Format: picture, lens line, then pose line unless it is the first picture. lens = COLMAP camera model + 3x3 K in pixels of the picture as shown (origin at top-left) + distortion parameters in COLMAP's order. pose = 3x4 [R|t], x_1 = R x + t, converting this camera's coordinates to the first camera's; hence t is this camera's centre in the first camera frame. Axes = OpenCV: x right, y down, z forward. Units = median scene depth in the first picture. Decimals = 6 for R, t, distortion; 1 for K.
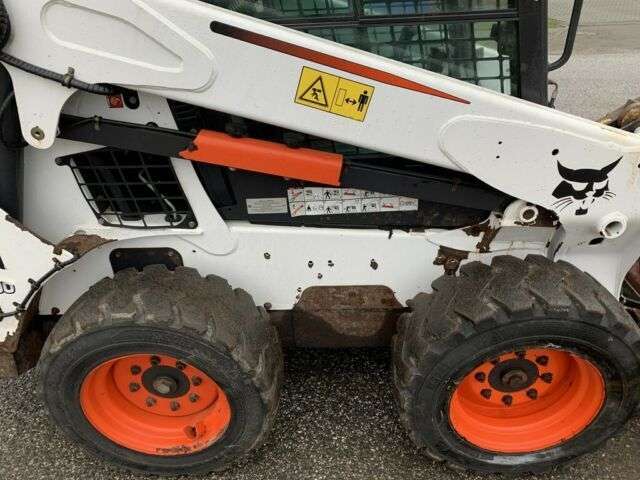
lens RADIAL K [[479.5, 0, 321.4], [0, 479.5, 237.6], [0, 0, 1]] dist [0.067653, -0.085572]
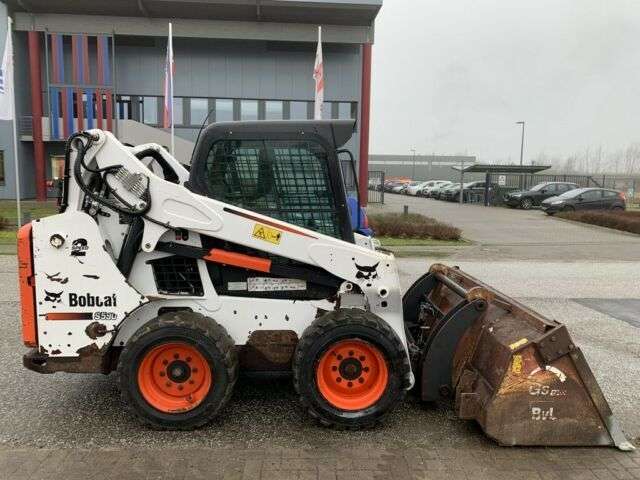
lens RADIAL K [[479.5, 0, 321.4], [0, 479.5, 237.6], [0, 0, 1]] dist [0.067653, -0.085572]
pose [[0.998107, 0.033122, 0.051821, 0.150001], [-0.008529, 0.908996, -0.416718, 0.653175], [-0.060908, 0.415487, 0.907558, -1.121375]]
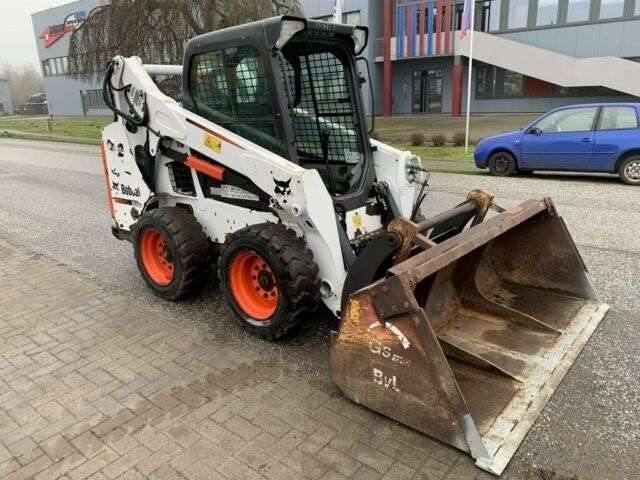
lens RADIAL K [[479.5, 0, 321.4], [0, 479.5, 237.6], [0, 0, 1]] dist [0.067653, -0.085572]
pose [[0.781402, 0.173947, -0.599293, 1.844021], [-0.313338, 0.939889, -0.135747, 0.323998], [0.539657, 0.293854, 0.788936, -0.578013]]
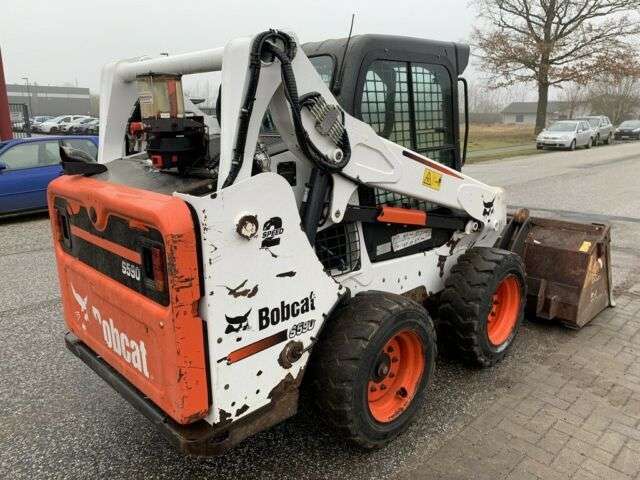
lens RADIAL K [[477.7, 0, 320.2], [0, 477.7, 230.2], [0, 0, 1]] dist [0.055919, -0.082769]
pose [[0.704264, -0.138996, 0.696199, -1.532652], [0.355481, 0.917898, -0.176341, 0.100633], [-0.614529, 0.371676, 0.695853, -0.112793]]
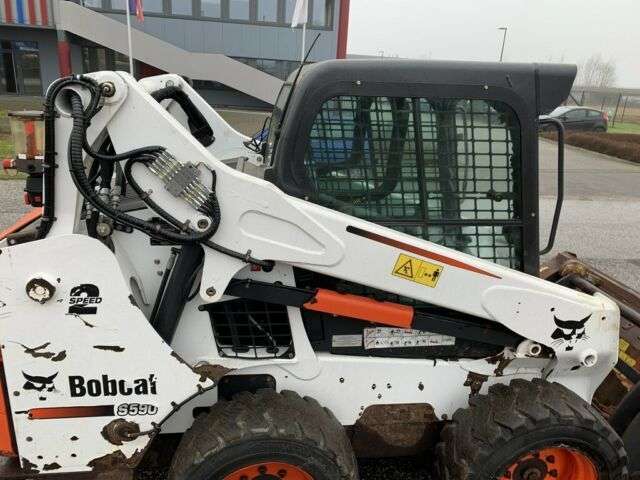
lens RADIAL K [[481.8, 0, 322.6], [0, 481.8, 239.4], [0, 0, 1]] dist [0.059340, -0.061027]
pose [[0.987511, 0.033772, 0.153889, -0.406101], [0.002497, 0.973278, -0.229616, -0.033340], [-0.157532, 0.227133, 0.961038, -0.354254]]
